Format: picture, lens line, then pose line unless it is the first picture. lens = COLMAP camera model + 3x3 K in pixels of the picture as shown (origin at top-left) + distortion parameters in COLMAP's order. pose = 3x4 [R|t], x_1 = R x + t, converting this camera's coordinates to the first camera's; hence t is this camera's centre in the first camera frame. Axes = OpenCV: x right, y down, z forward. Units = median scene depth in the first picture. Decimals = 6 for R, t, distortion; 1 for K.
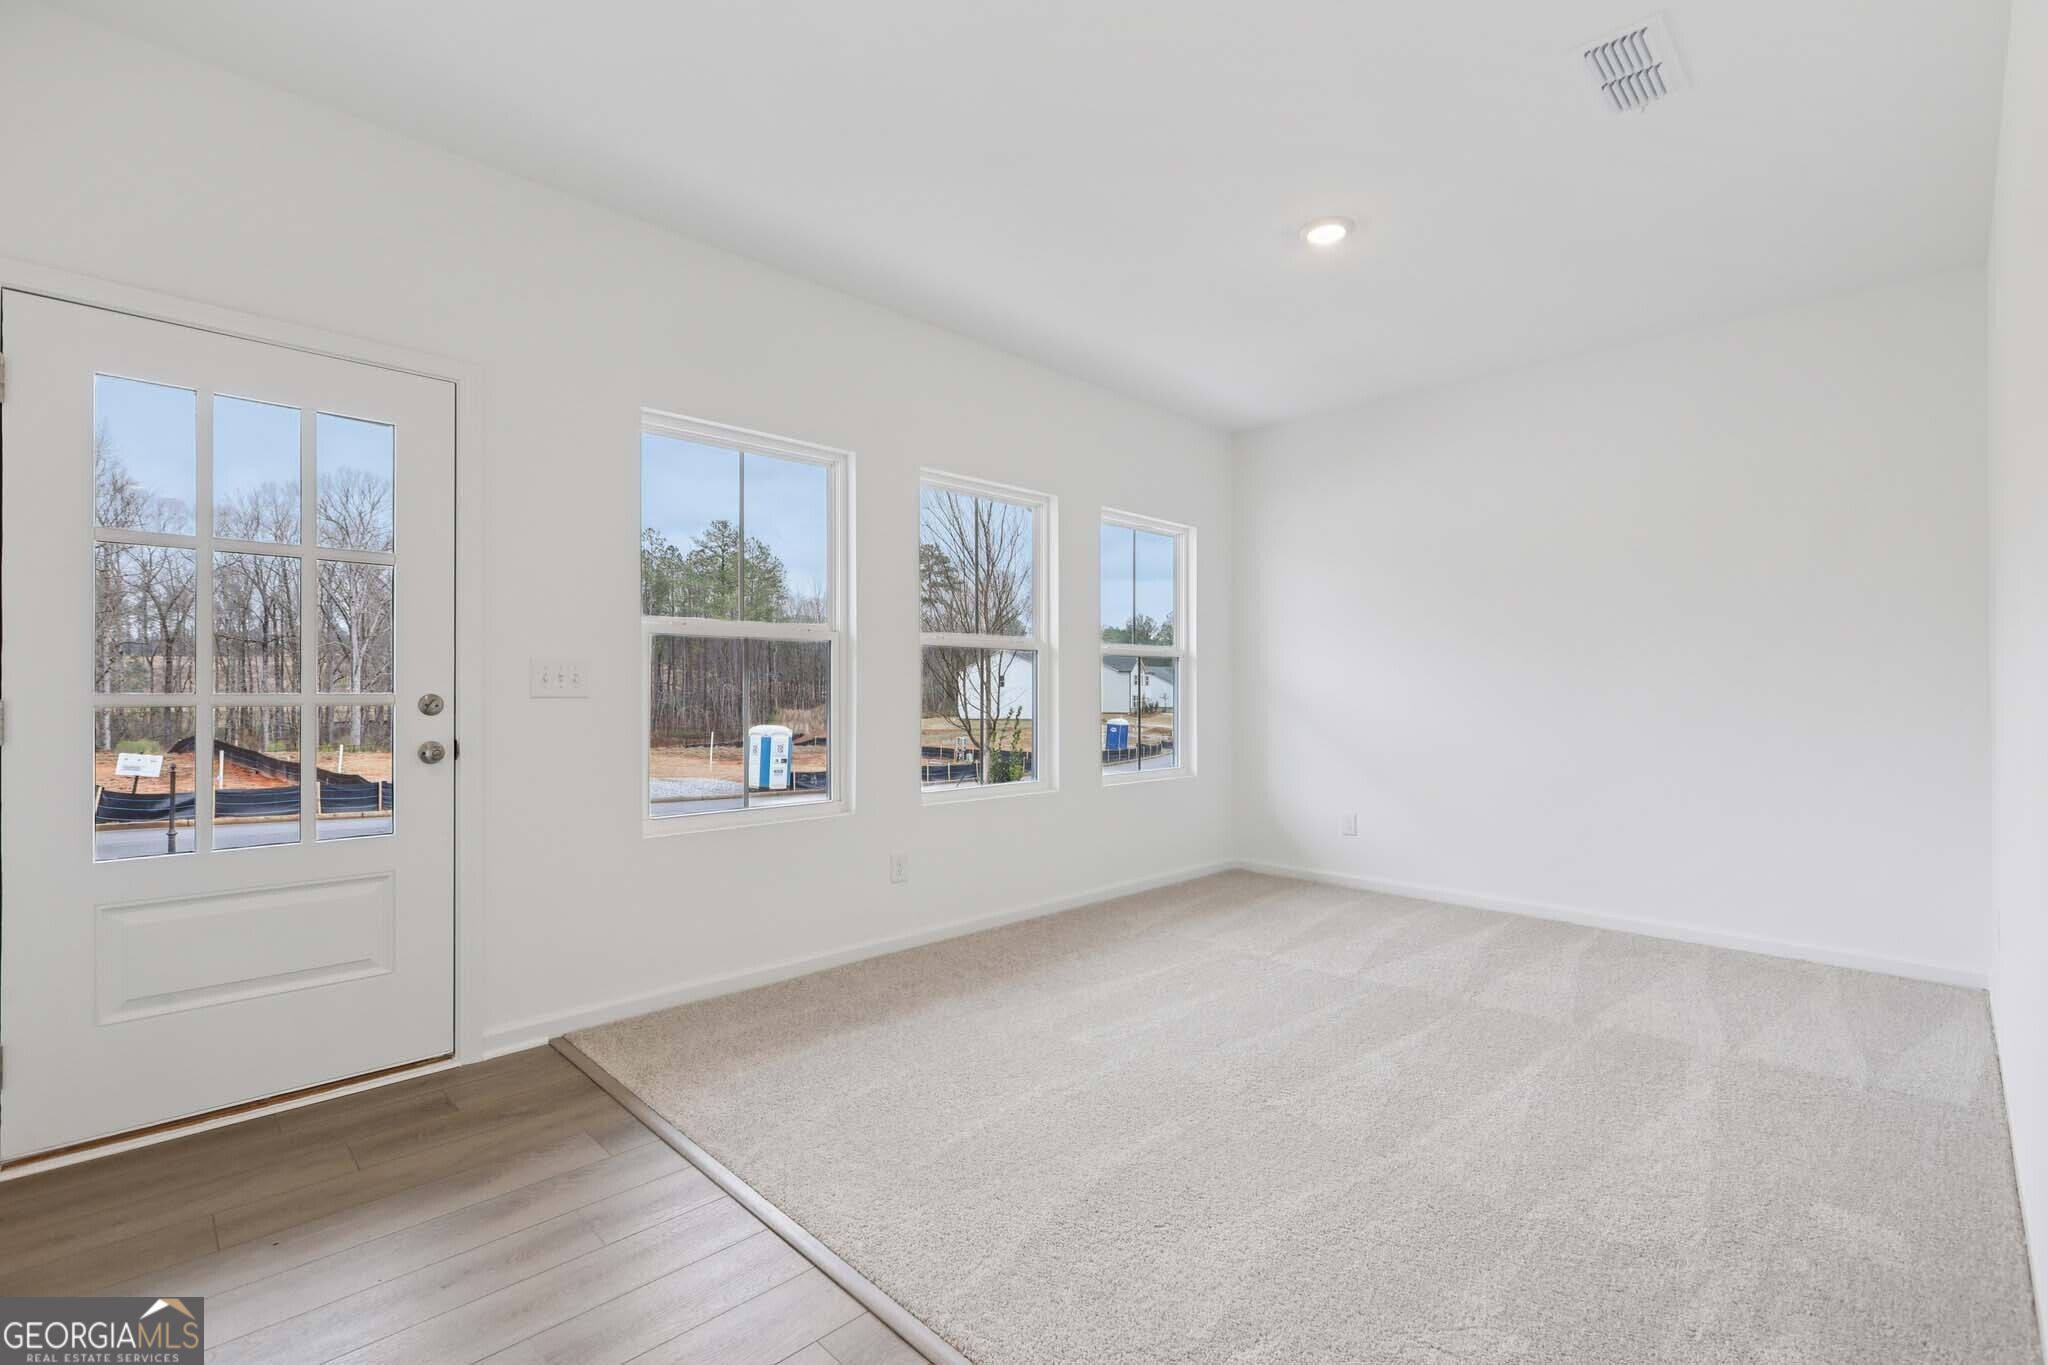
lens RADIAL K [[923.8, 0, 1024.9], [0, 923.8, 691.9], [0, 0, 1]] dist [-0.001691, -0.000075]
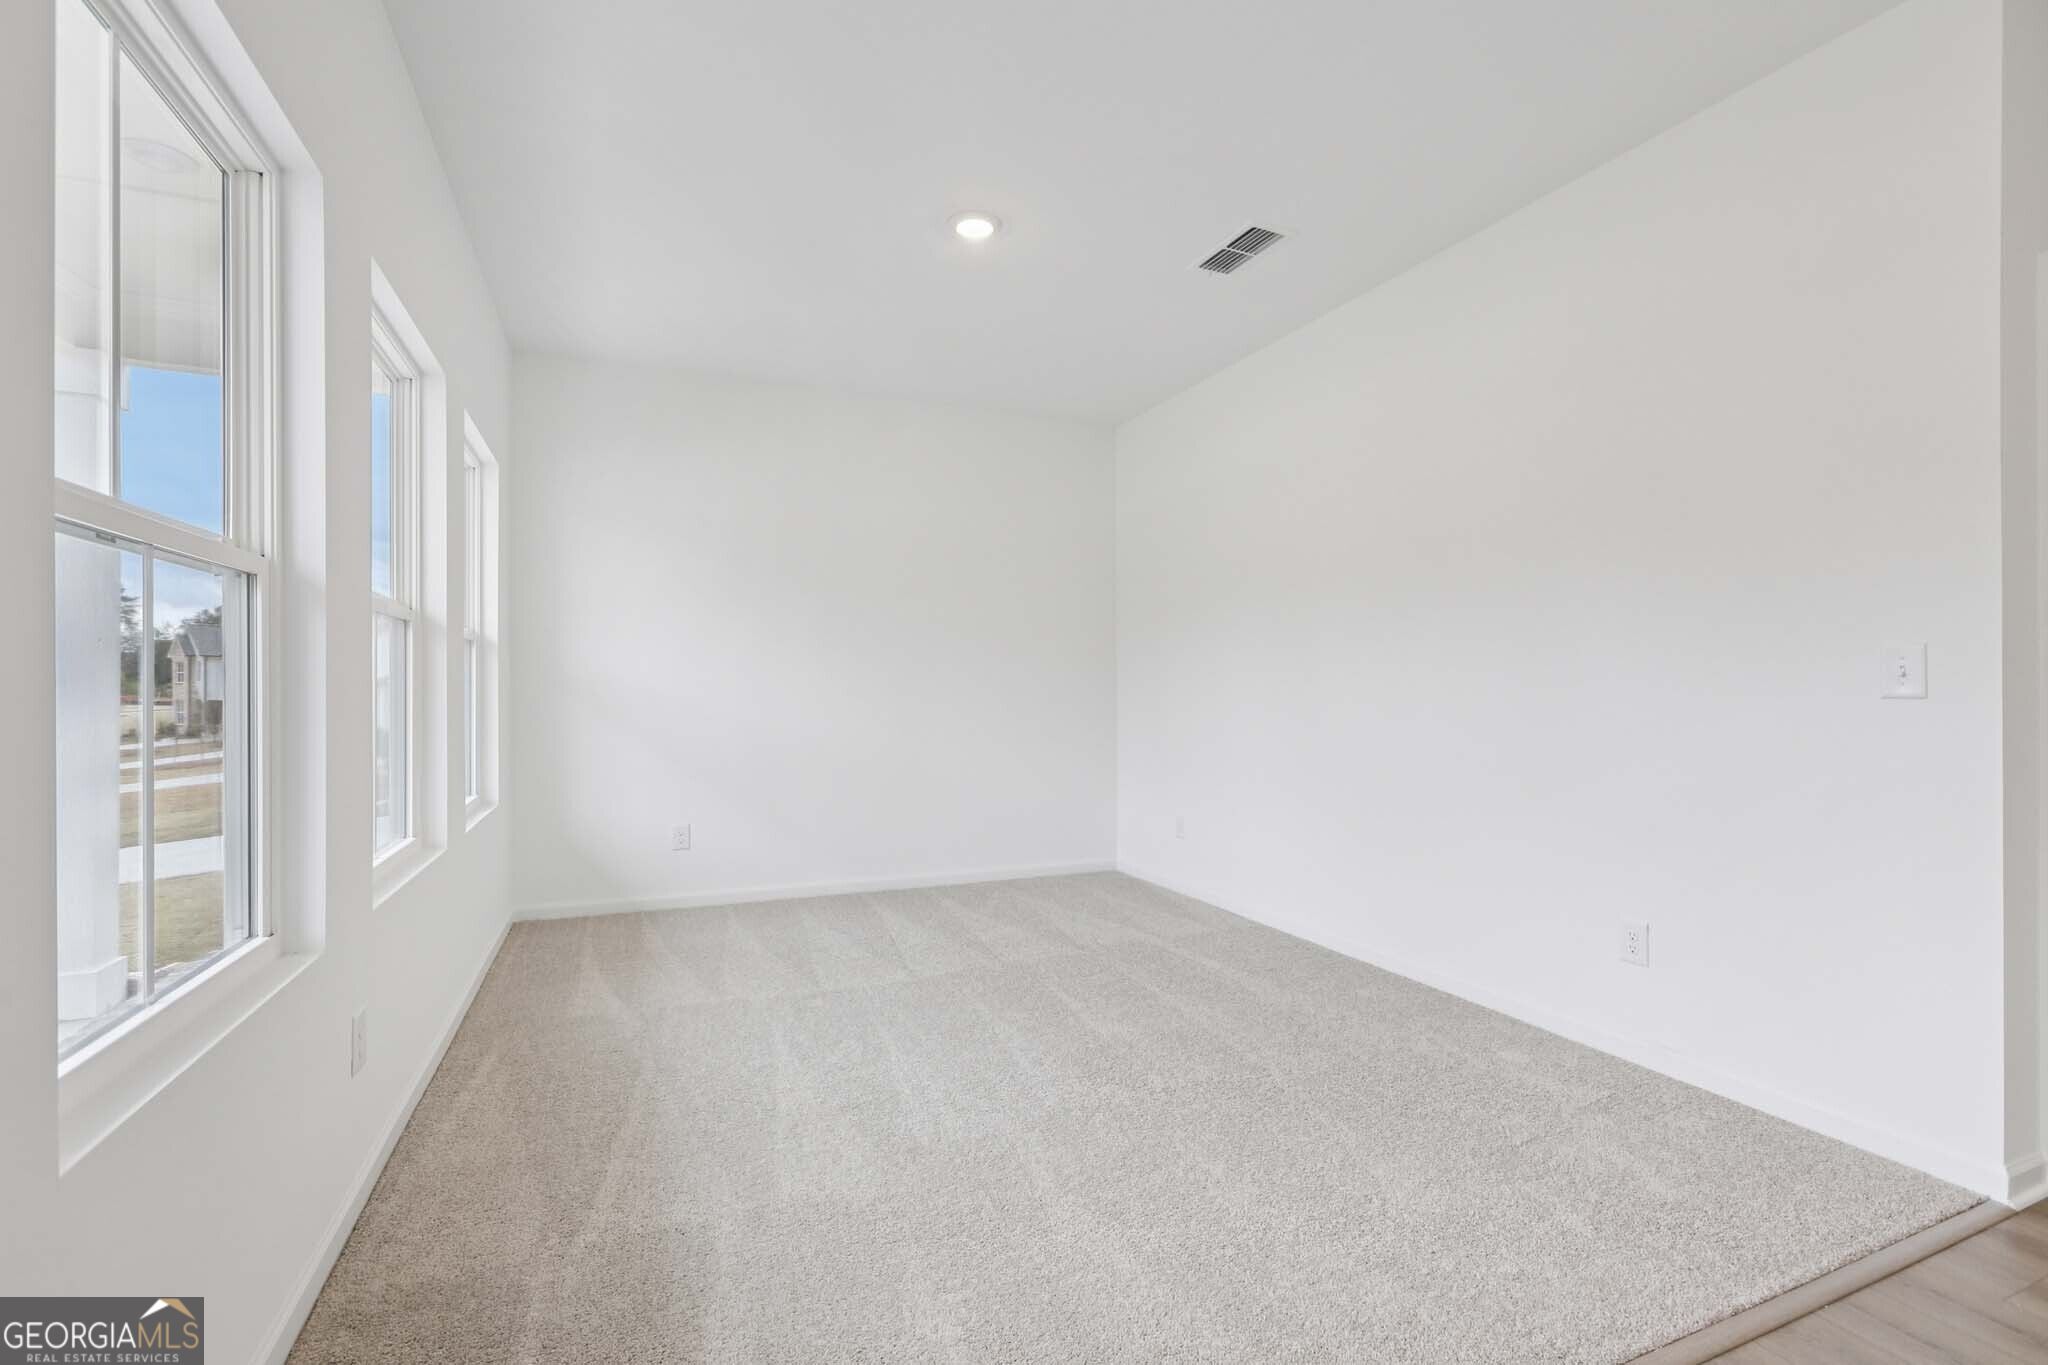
lens RADIAL K [[923.8, 0, 1030.3], [0, 923.8, 682.5], [0, 0, 1]] dist [-0.001691, -0.000075]
pose [[0.359198, 0.001755, 0.933260, -0.491894], [0.001276, 0.999996, -0.002371, -0.005046], [-0.933261, 0.002042, 0.359194, 0.494988]]
